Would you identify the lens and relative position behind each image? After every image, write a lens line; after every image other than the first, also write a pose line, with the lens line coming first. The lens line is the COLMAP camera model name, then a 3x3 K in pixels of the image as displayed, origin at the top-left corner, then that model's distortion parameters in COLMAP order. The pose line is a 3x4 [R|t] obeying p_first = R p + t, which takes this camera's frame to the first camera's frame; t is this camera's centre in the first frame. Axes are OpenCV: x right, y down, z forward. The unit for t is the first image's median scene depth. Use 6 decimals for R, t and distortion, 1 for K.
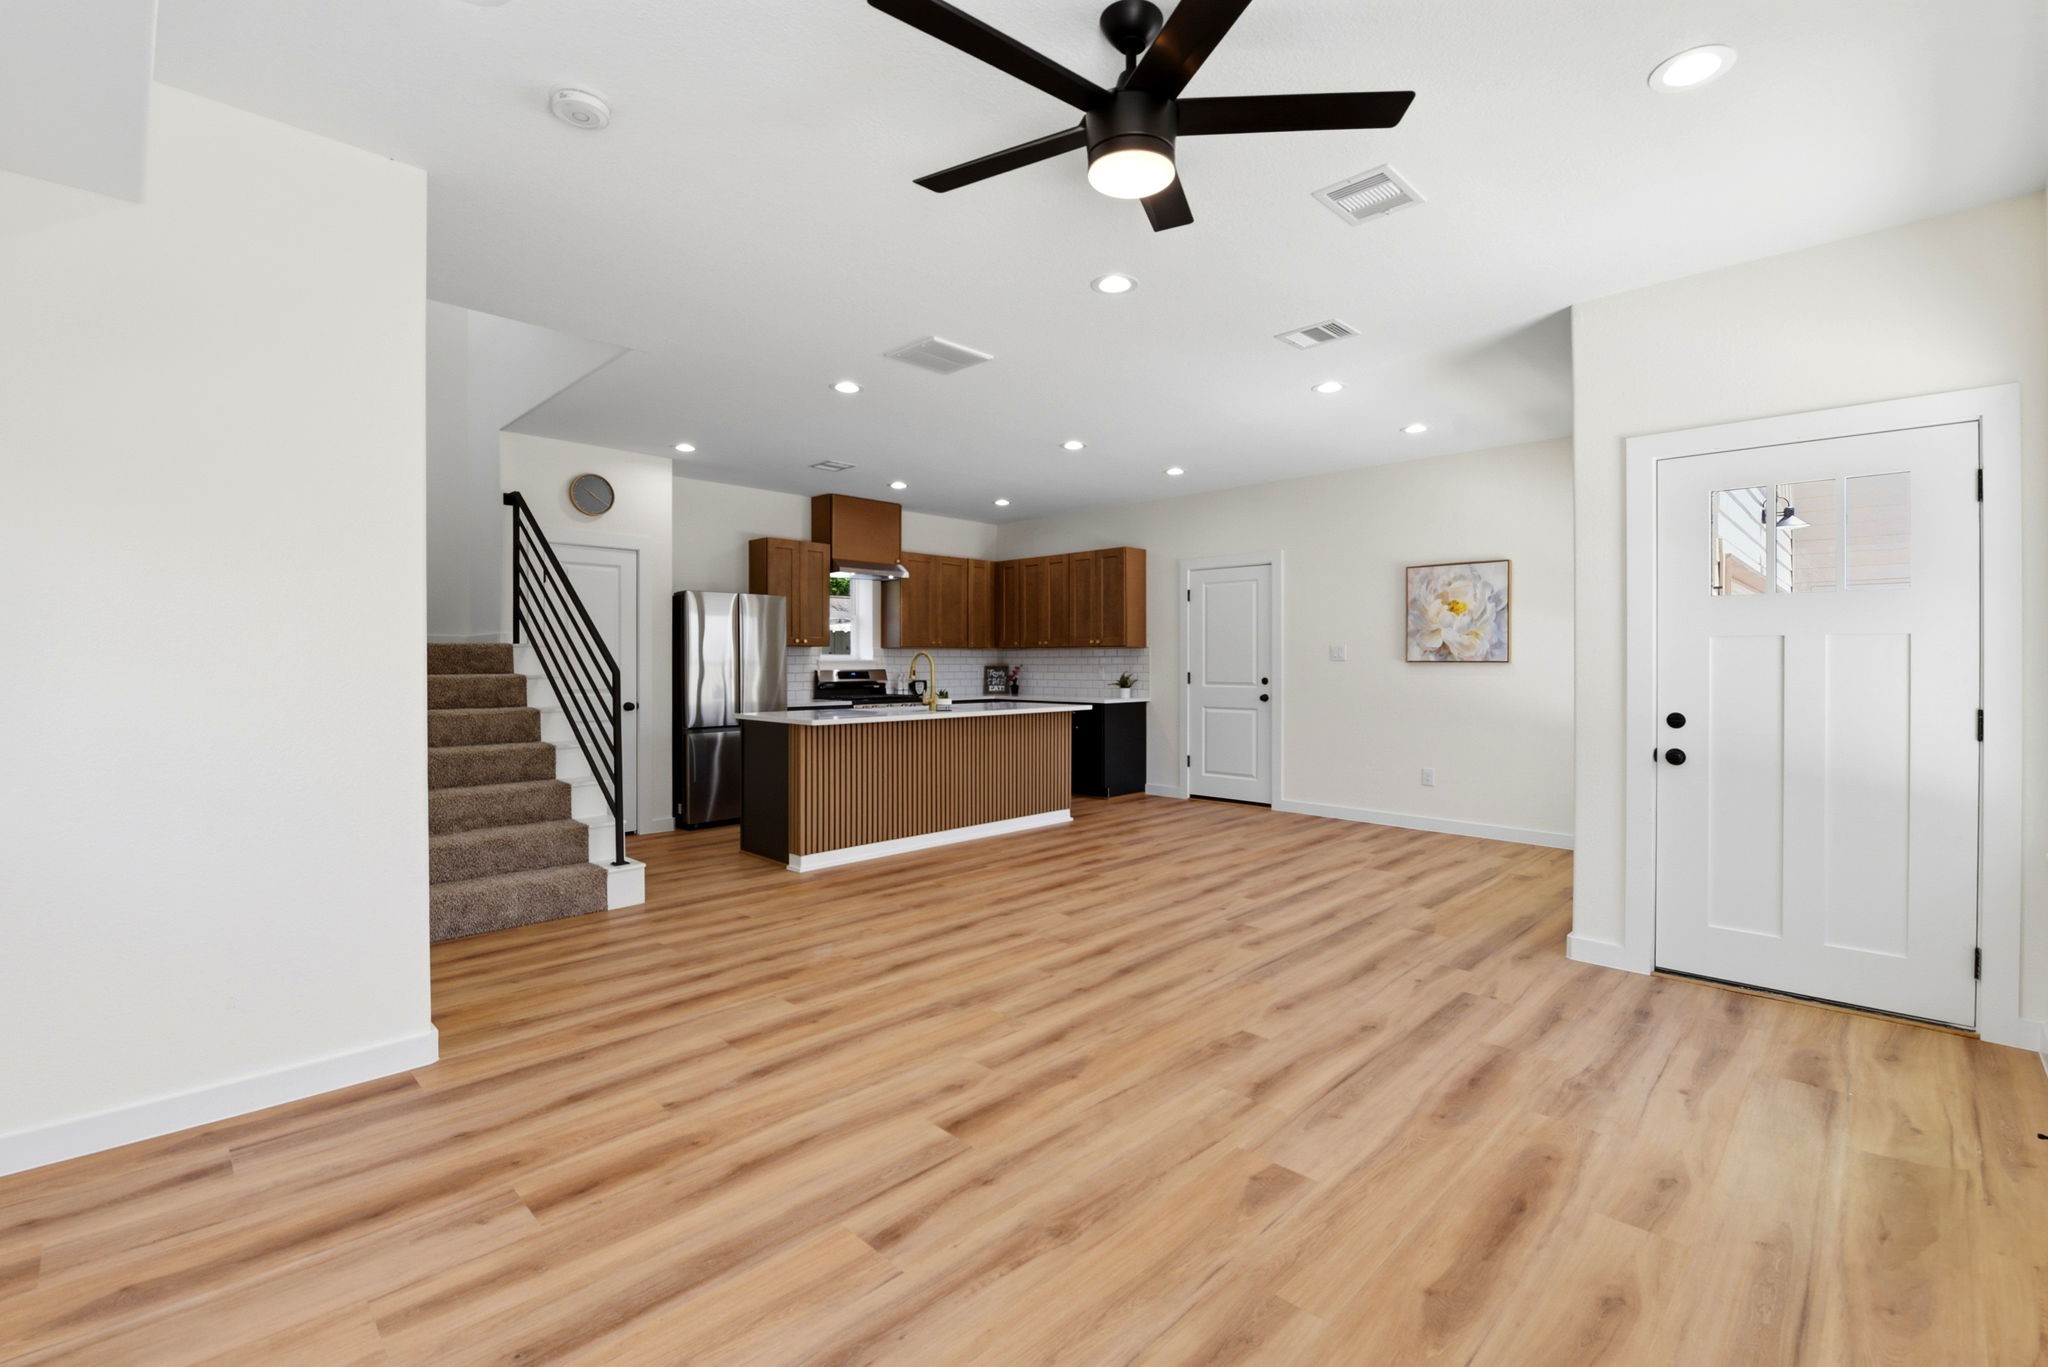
lens RADIAL K [[871.1, 0, 1058.9], [0, 871.1, 666.7], [0, 0, 1]] dist [-0.018126, -0.001425]
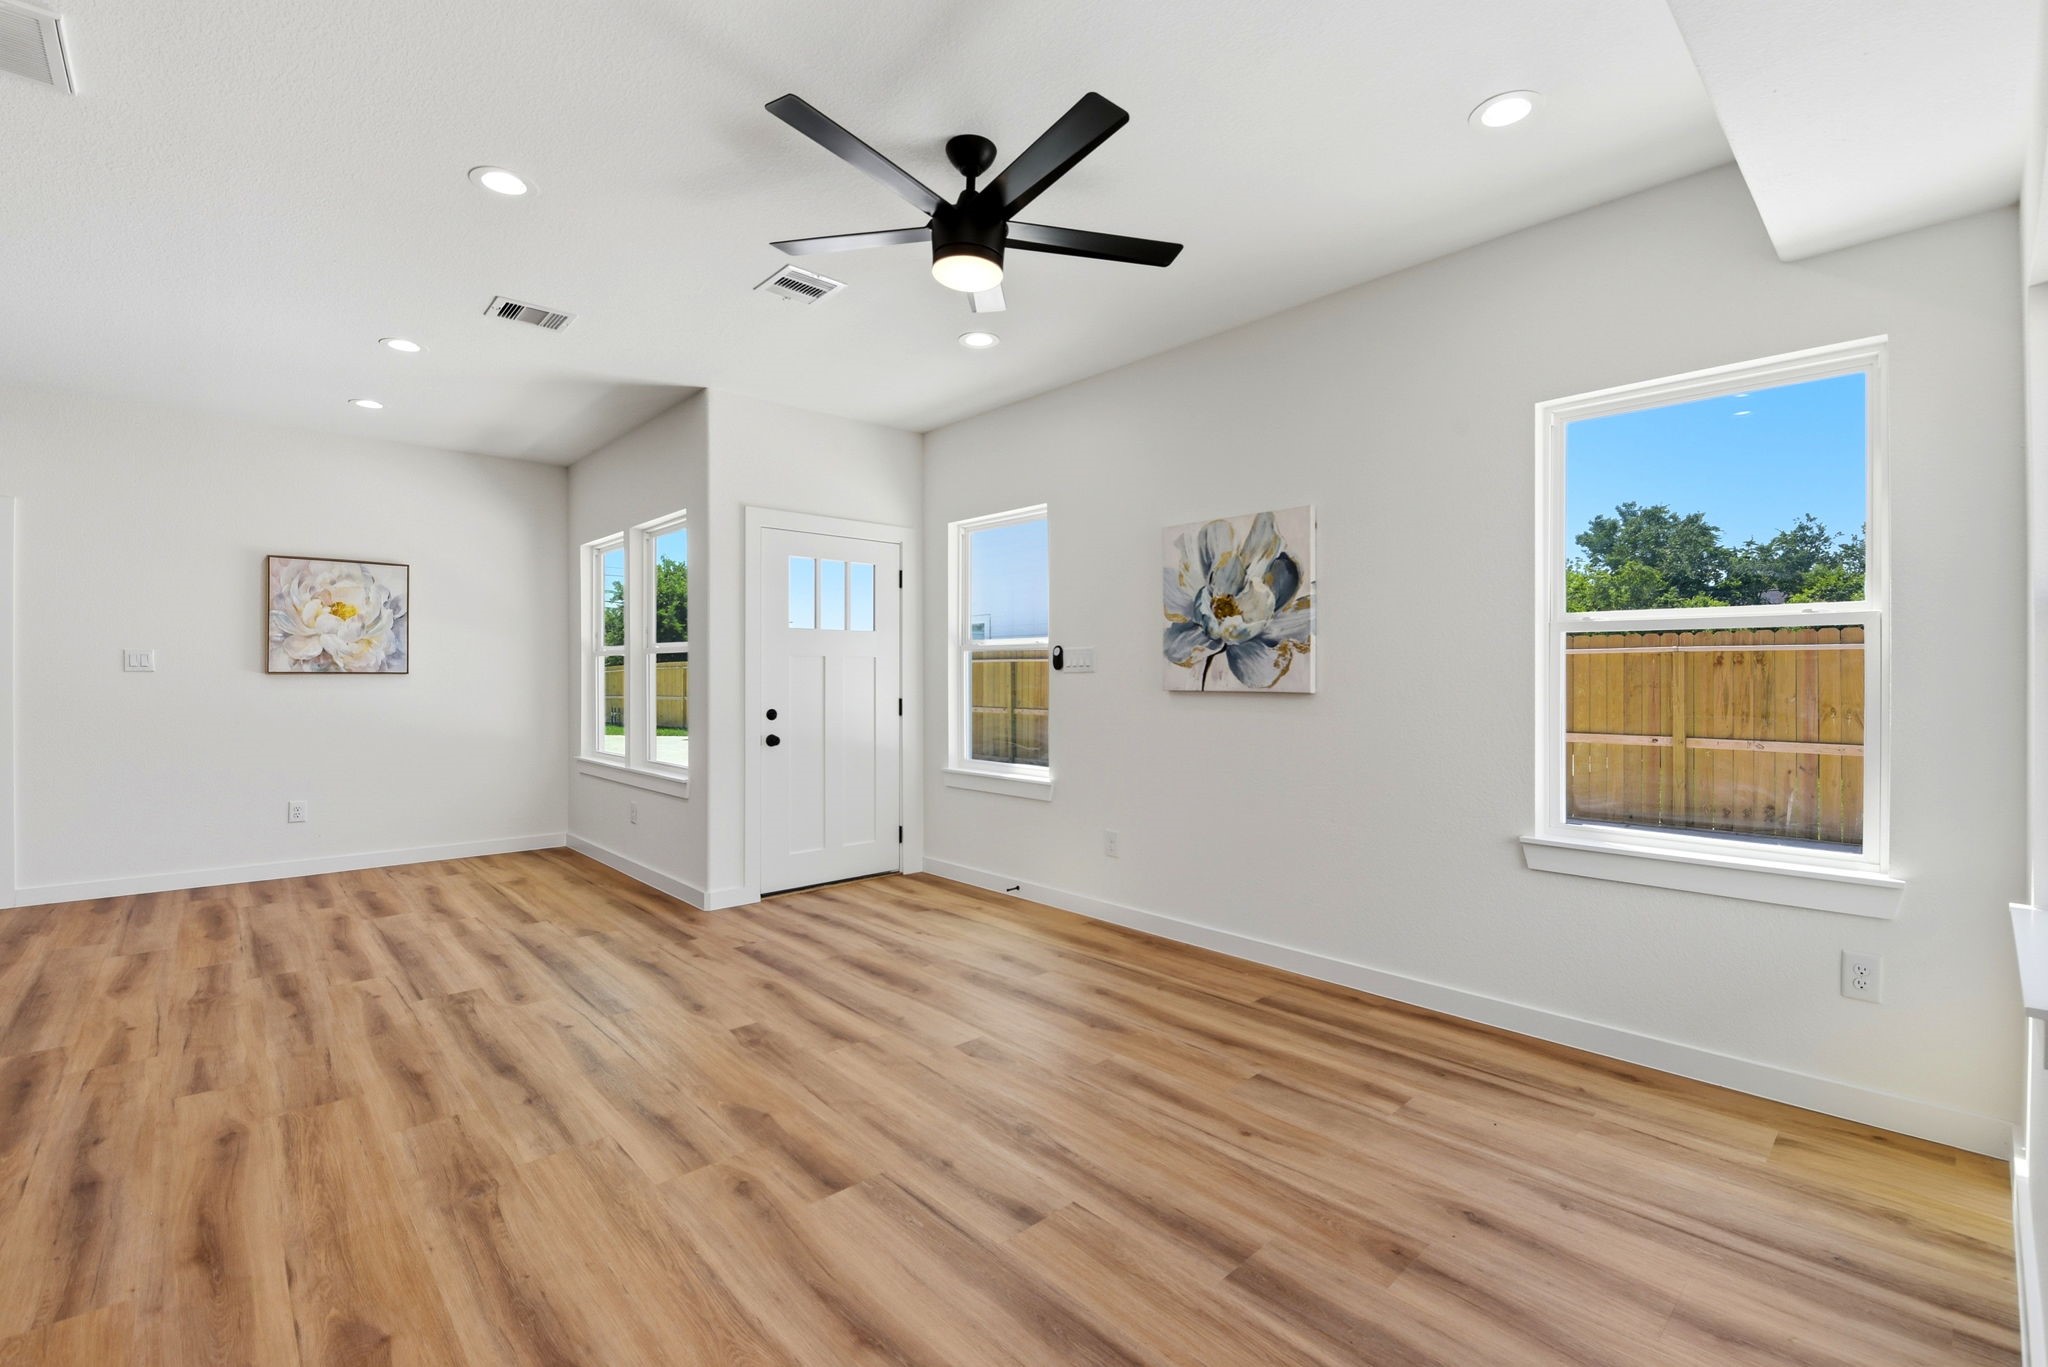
lens RADIAL K [[871.1, 0, 1012.8], [0, 871.1, 674.8], [0, 0, 1]] dist [-0.018126, -0.001425]
pose [[0.085089, -0.000767, 0.996373, -0.566171], [0.006232, 0.999981, 0.000237, 0.000350], [-0.996354, 0.006189, 0.085092, 0.416036]]
